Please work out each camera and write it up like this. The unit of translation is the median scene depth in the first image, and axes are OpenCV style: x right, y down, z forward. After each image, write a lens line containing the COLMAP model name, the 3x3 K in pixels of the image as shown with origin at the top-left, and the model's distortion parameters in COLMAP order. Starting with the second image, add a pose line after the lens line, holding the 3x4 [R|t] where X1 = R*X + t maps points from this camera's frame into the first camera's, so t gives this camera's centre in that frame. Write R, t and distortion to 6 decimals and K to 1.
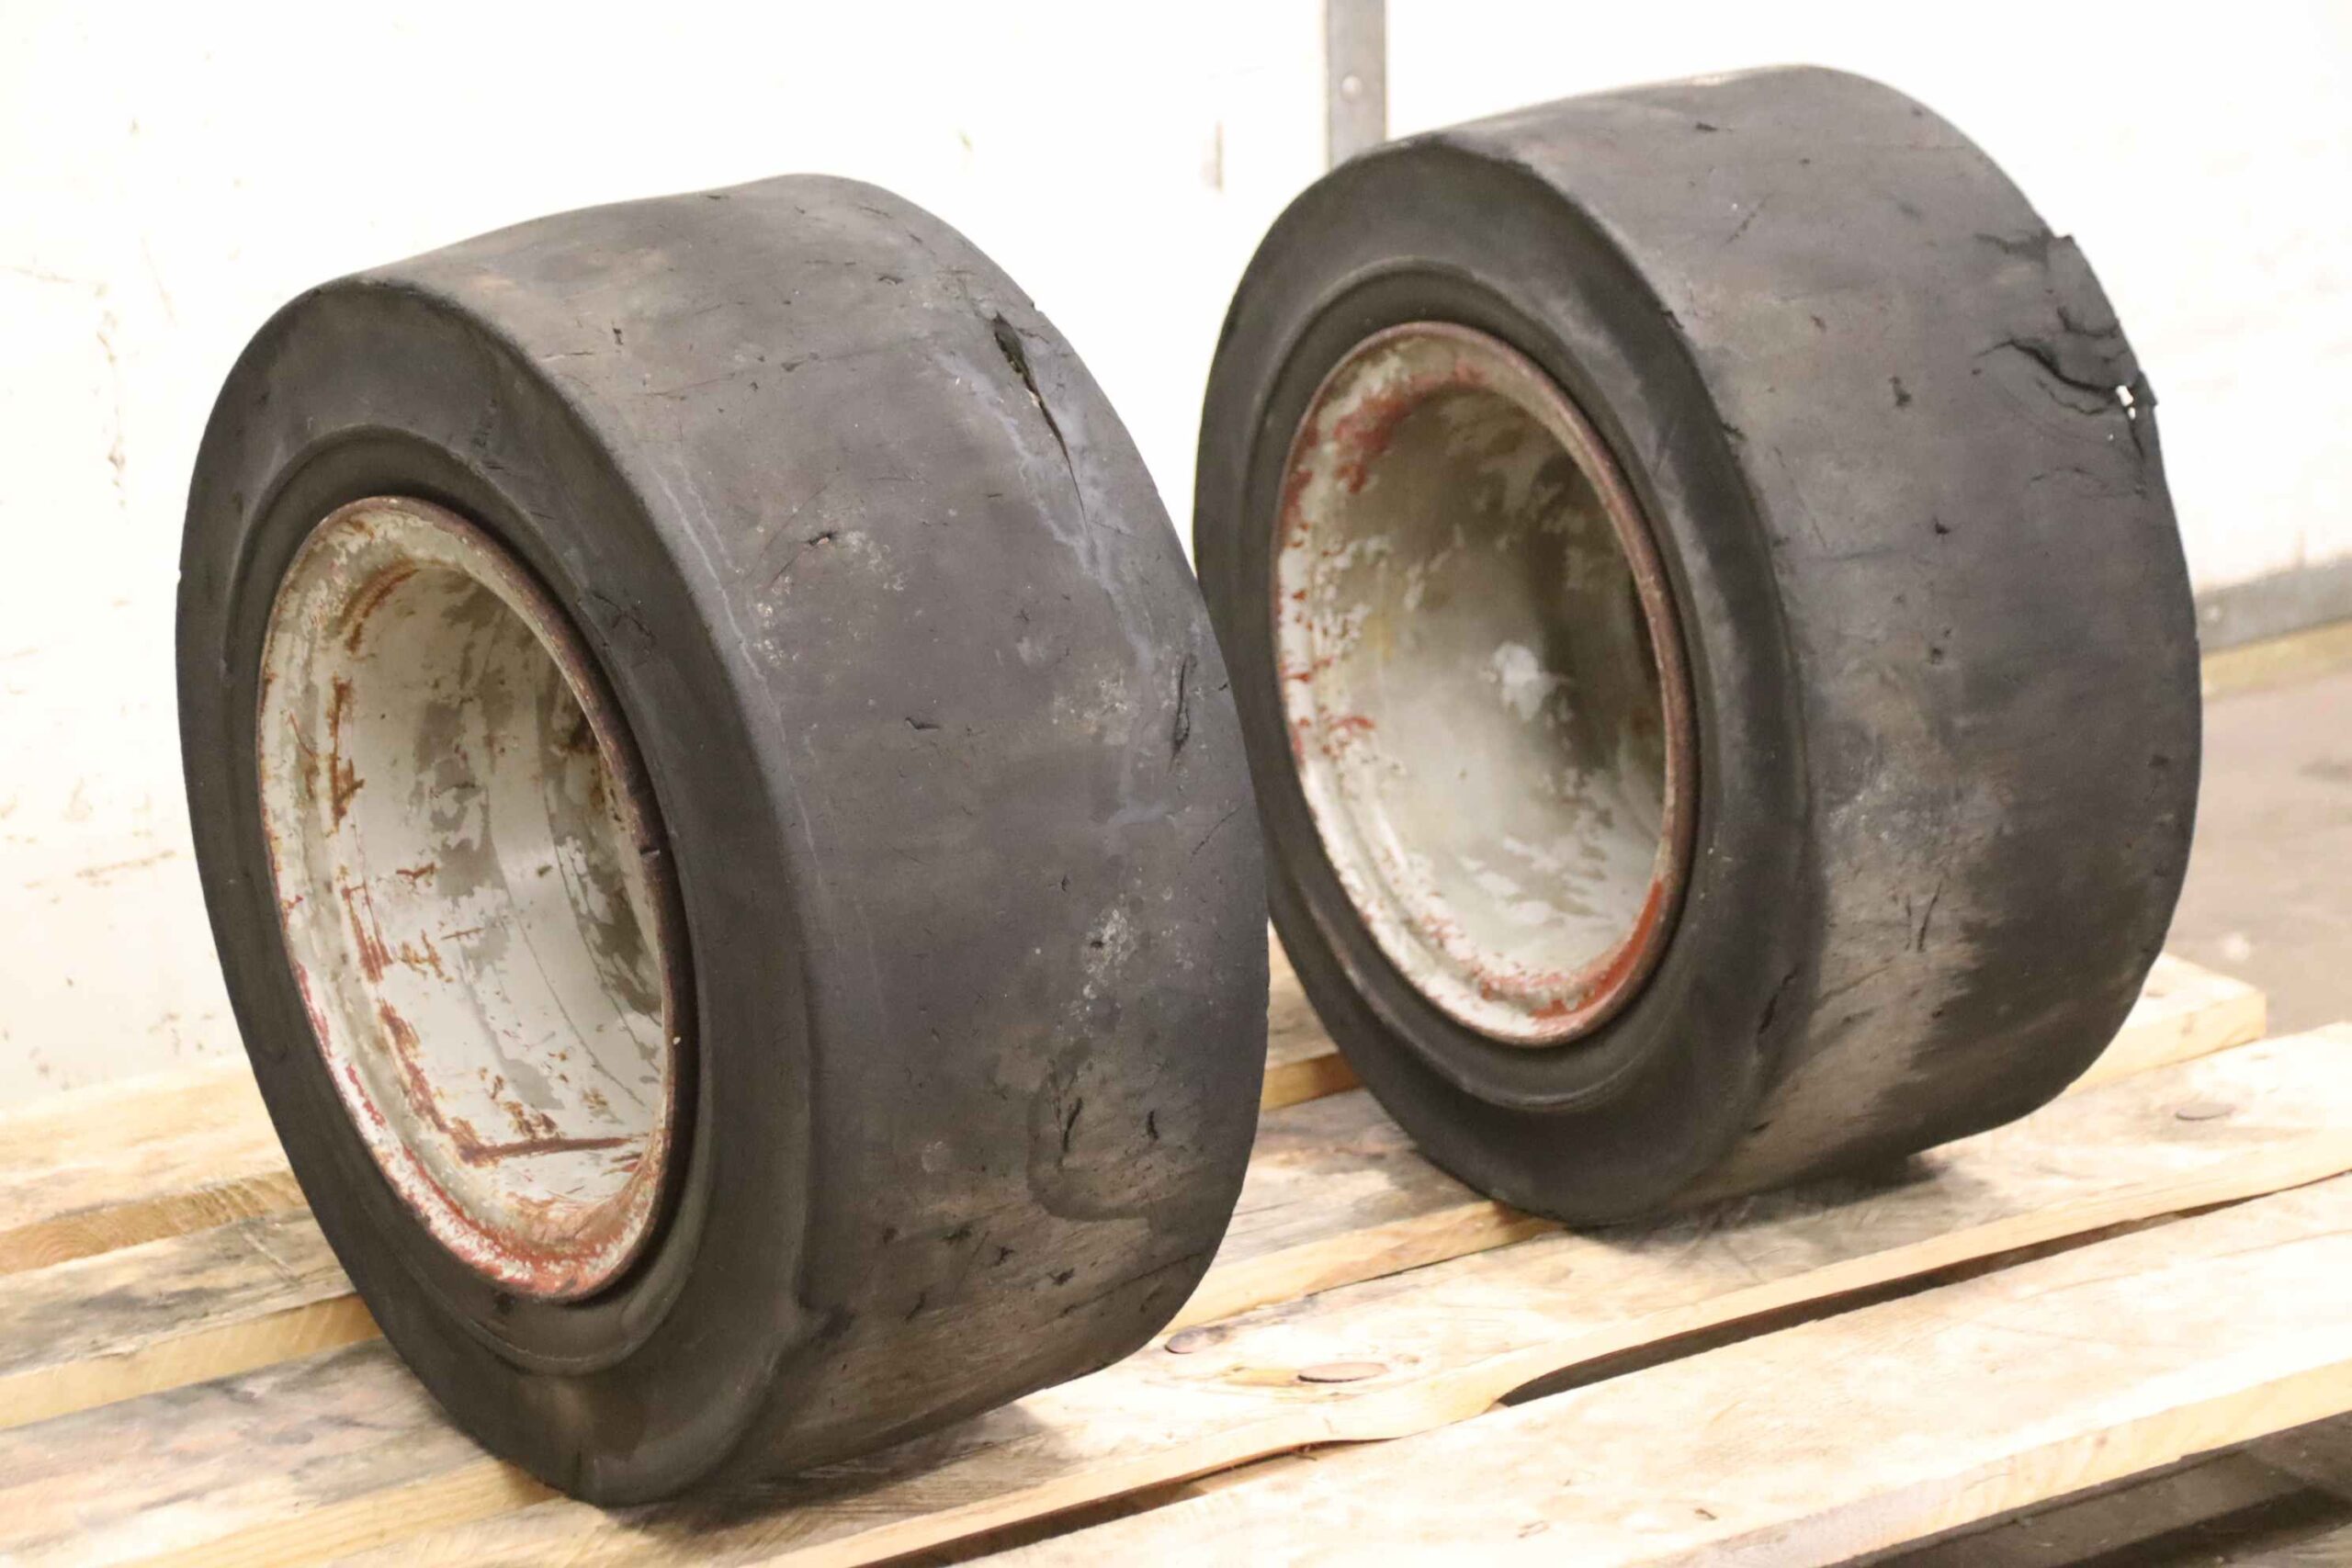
lens RADIAL K [[6600.0, 0, 1174.3], [0, 6600.0, 785.1], [0, 0, 1]] dist [0.518103, 0.000000]
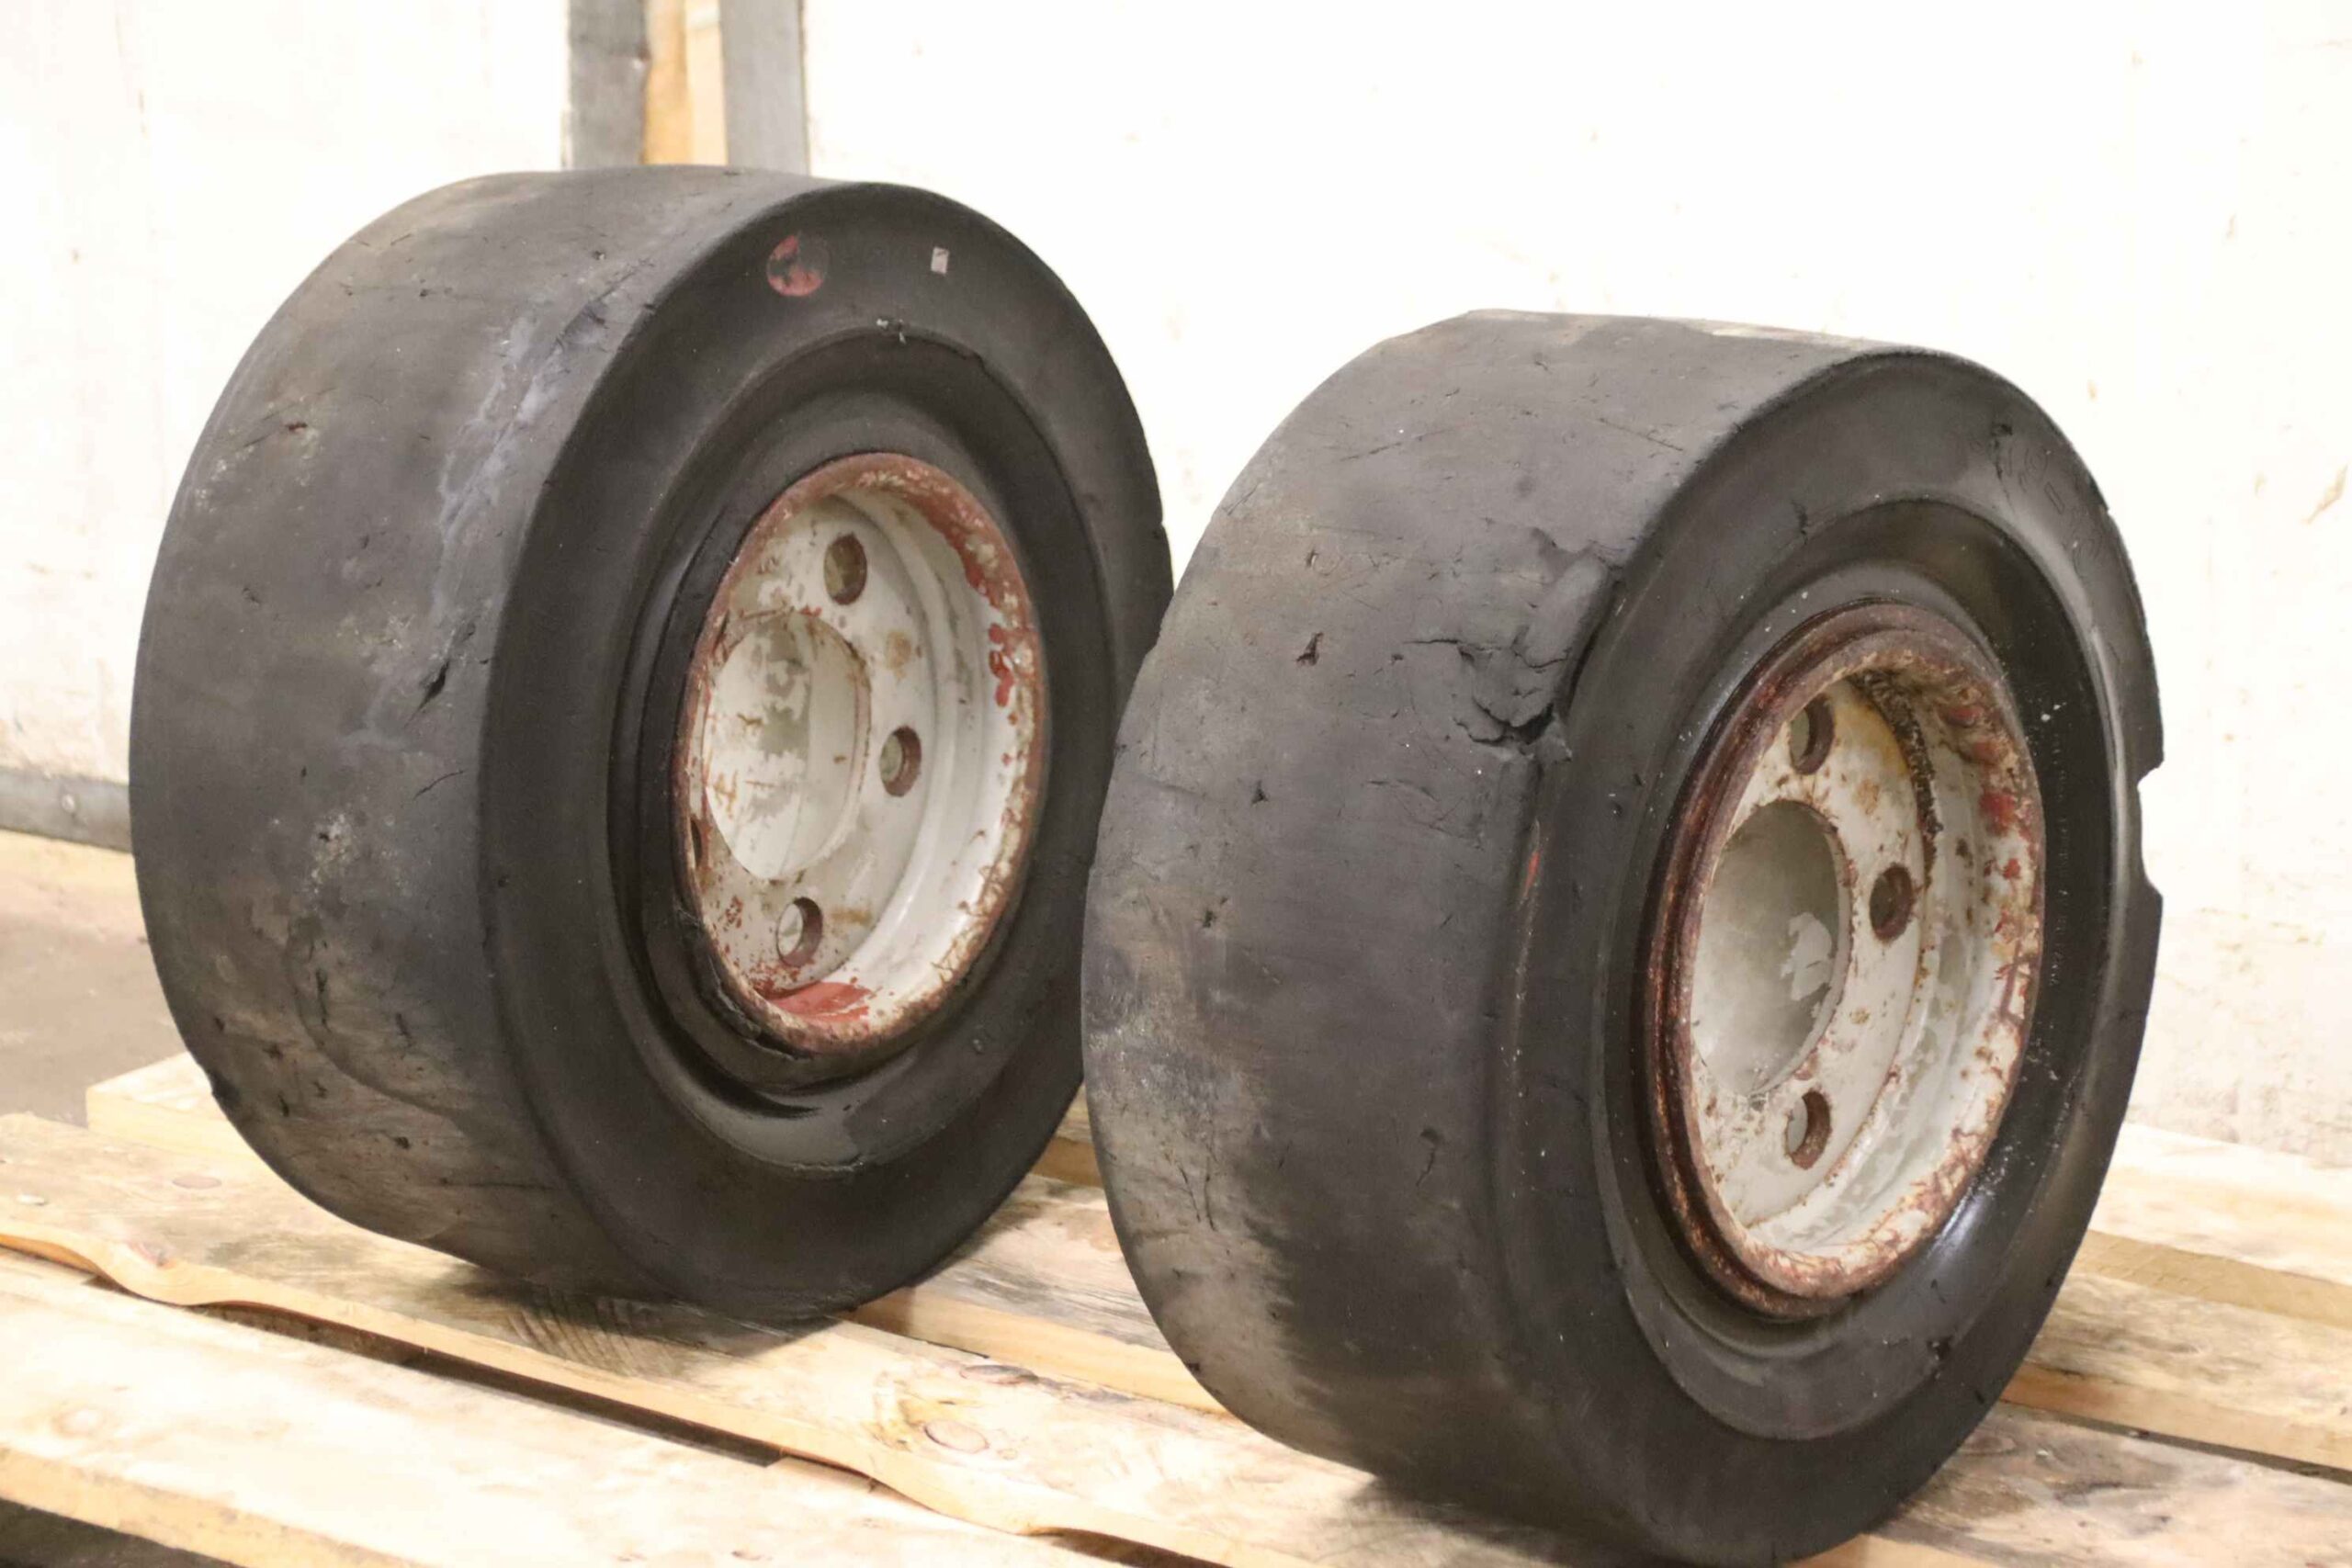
lens RADIAL K [[6600.0, 0, 1173.5], [0, 6600.0, 785.7], [0, 0, 1]] dist [0.518103, 0.000000]
pose [[0.295971, 0.264535, -0.917836, 0.966586], [-0.254062, 0.948076, 0.191324, -0.214959], [0.920790, 0.176561, 0.347812, 0.671129]]
